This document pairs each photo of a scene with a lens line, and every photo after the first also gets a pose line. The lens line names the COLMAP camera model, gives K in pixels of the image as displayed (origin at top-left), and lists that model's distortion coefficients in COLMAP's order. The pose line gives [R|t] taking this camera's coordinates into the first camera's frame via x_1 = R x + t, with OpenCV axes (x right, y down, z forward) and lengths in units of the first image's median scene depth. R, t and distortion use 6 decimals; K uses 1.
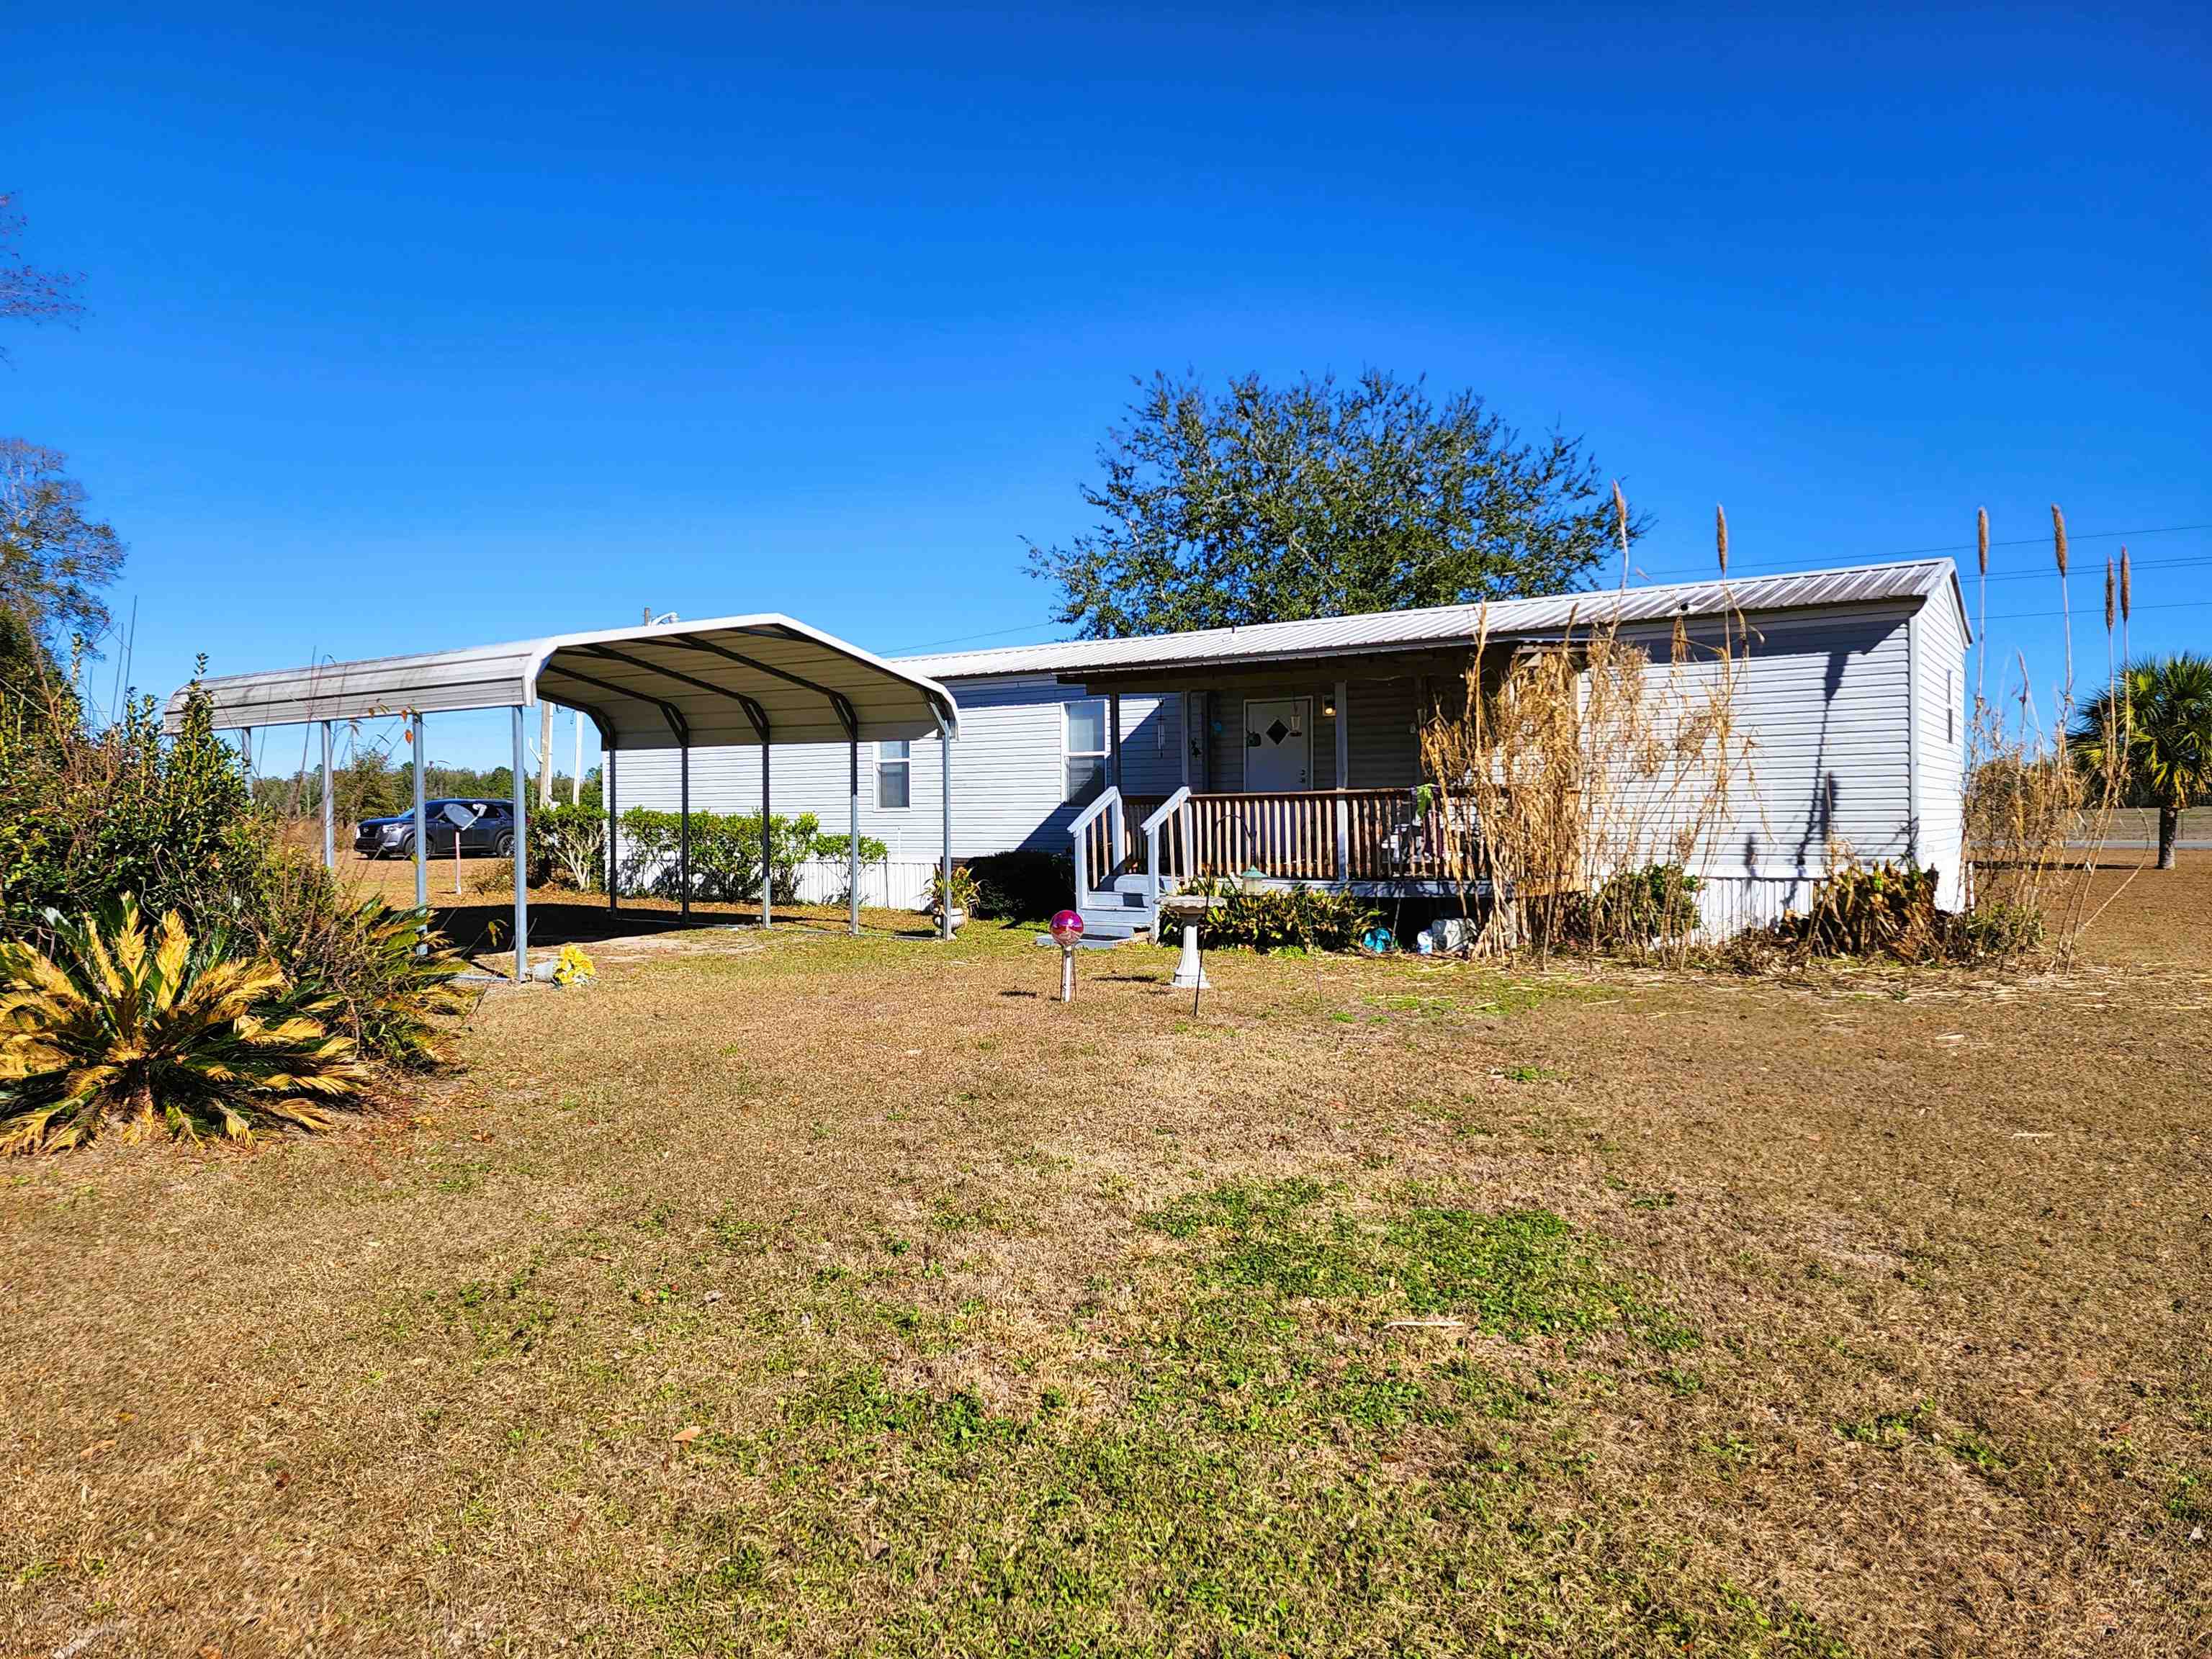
lens RADIAL K [[1387.4, 0, 1106.0], [0, 1387.4, 829.5], [0, 0, 1]] dist [-0.003763, -0.030385]
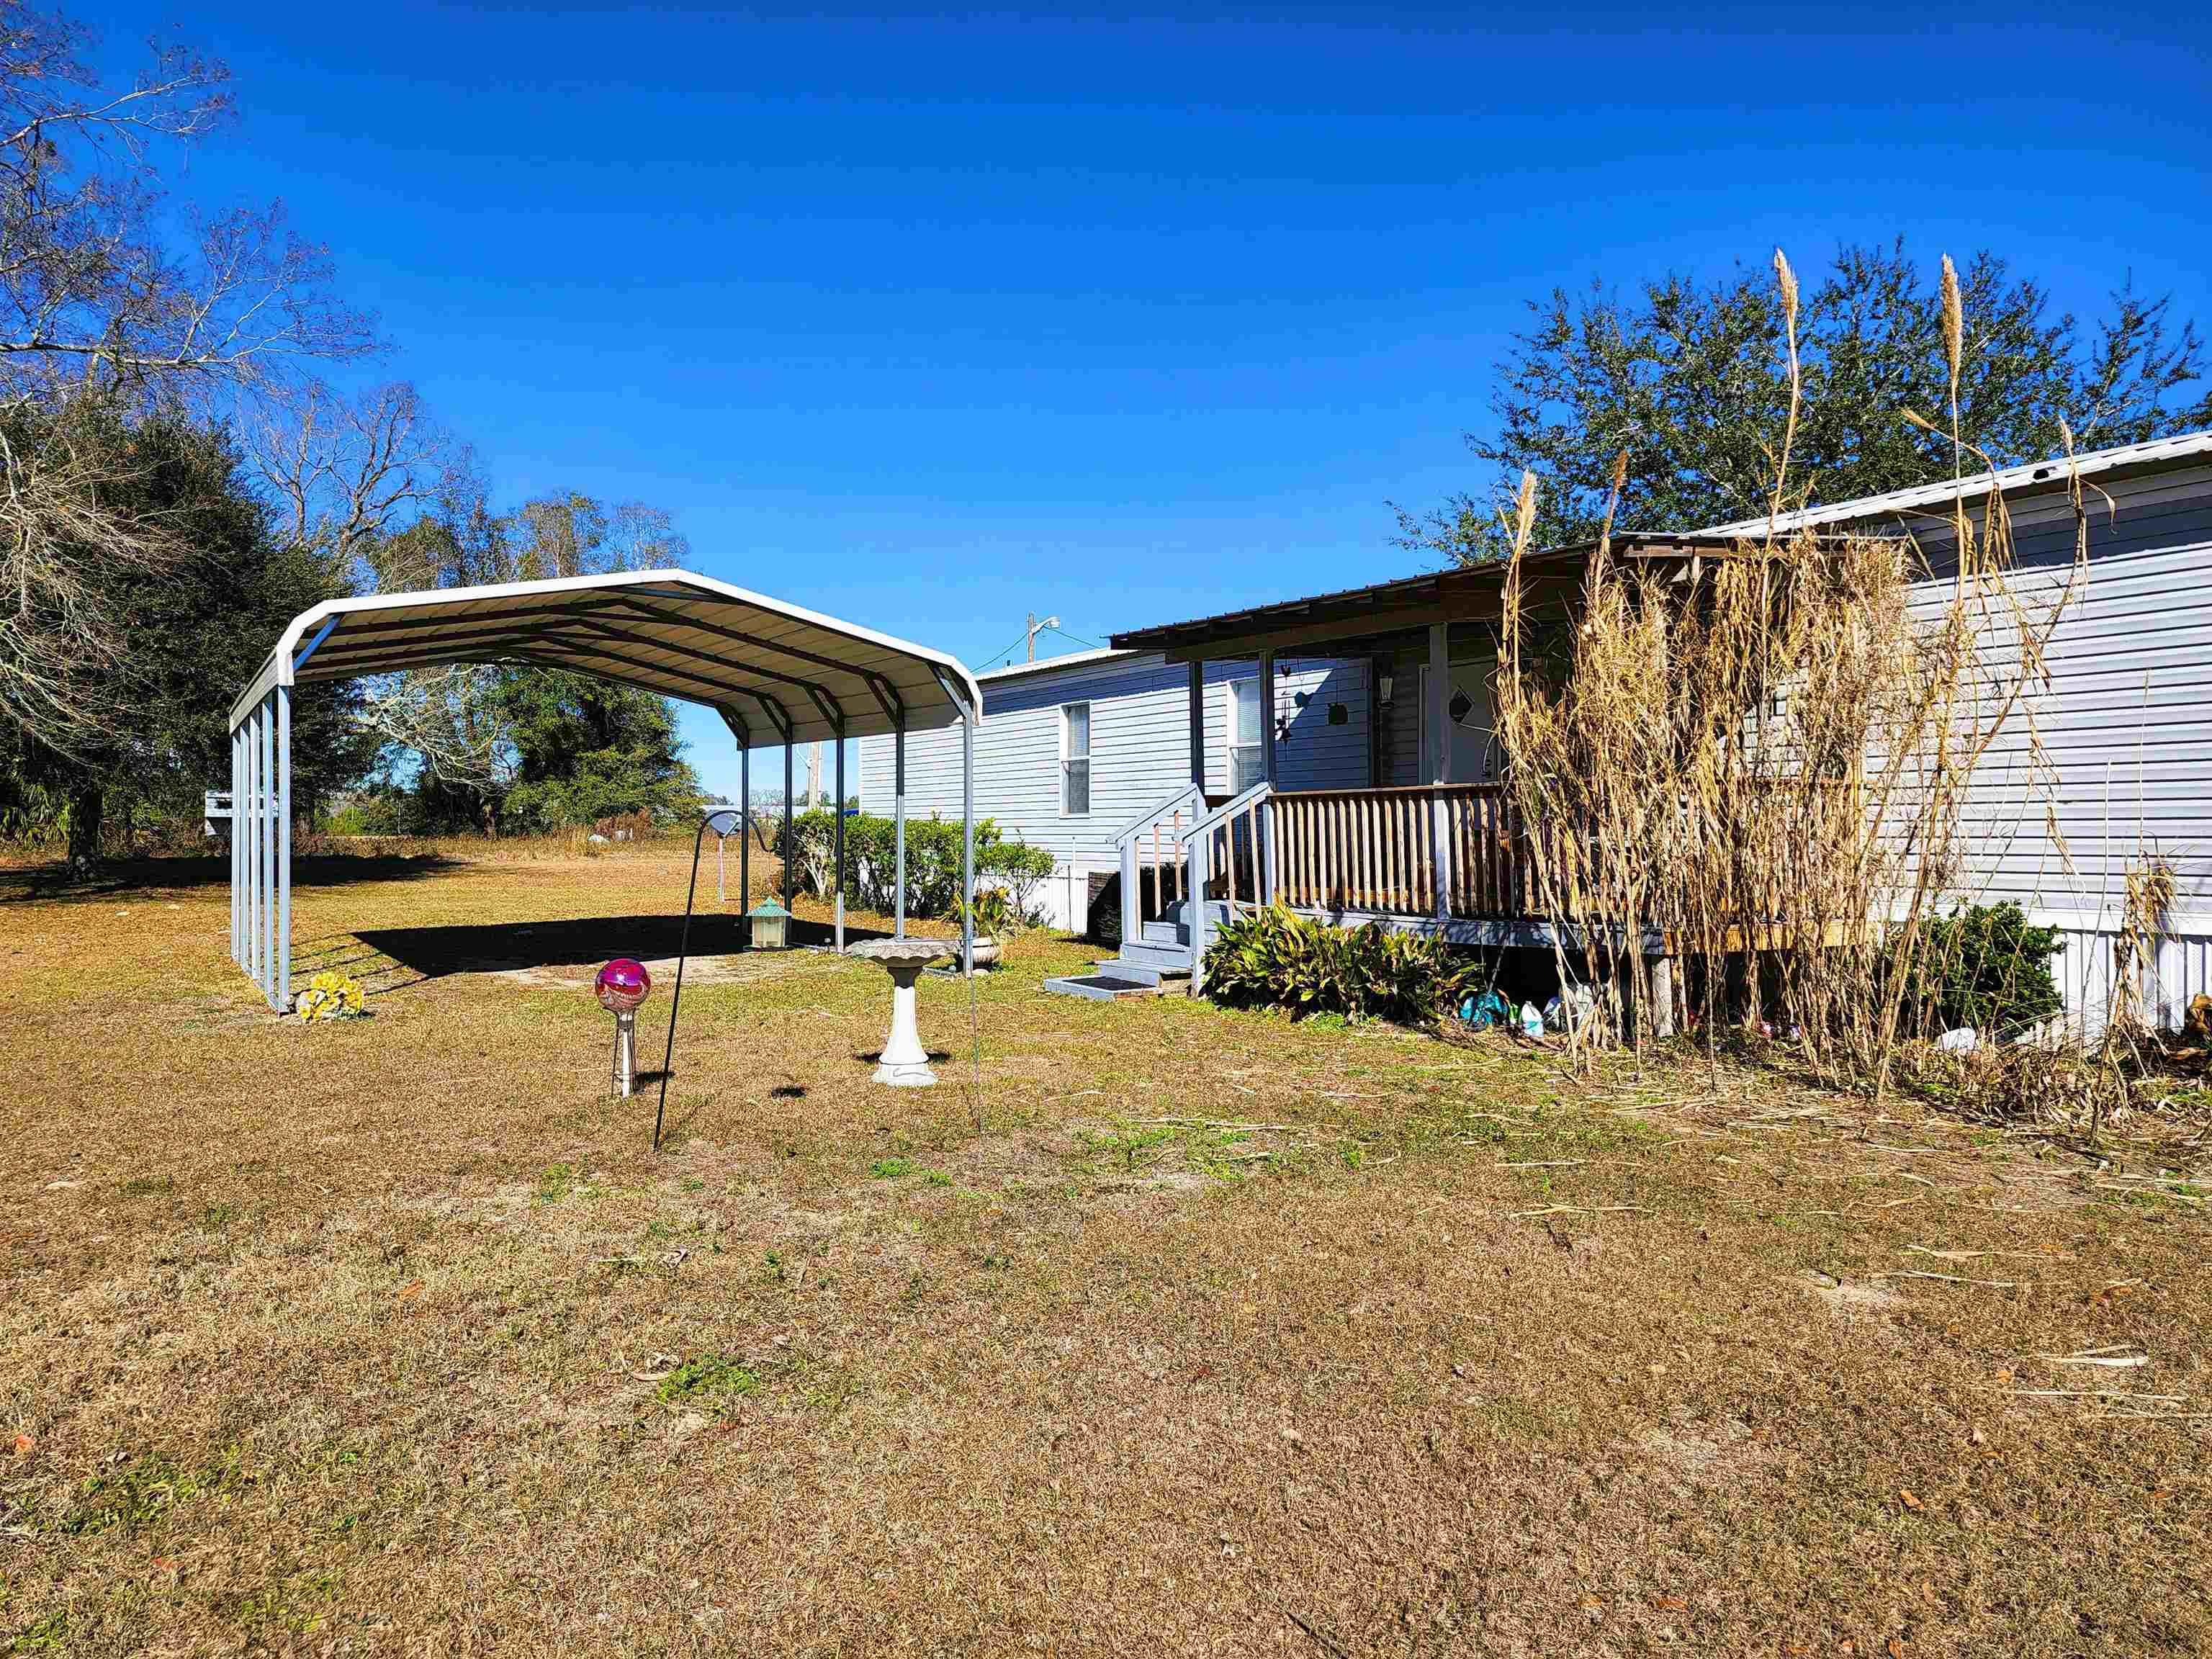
lens RADIAL K [[1387.4, 0, 1106.0], [0, 1387.4, 829.5], [0, 0, 1]] dist [-0.003763, -0.030385]
pose [[0.915012, 0.003939, -0.403407, 0.256605], [-0.006726, 0.999962, -0.005490, -0.001348], [0.403370, 0.007737, 0.915004, 0.275185]]
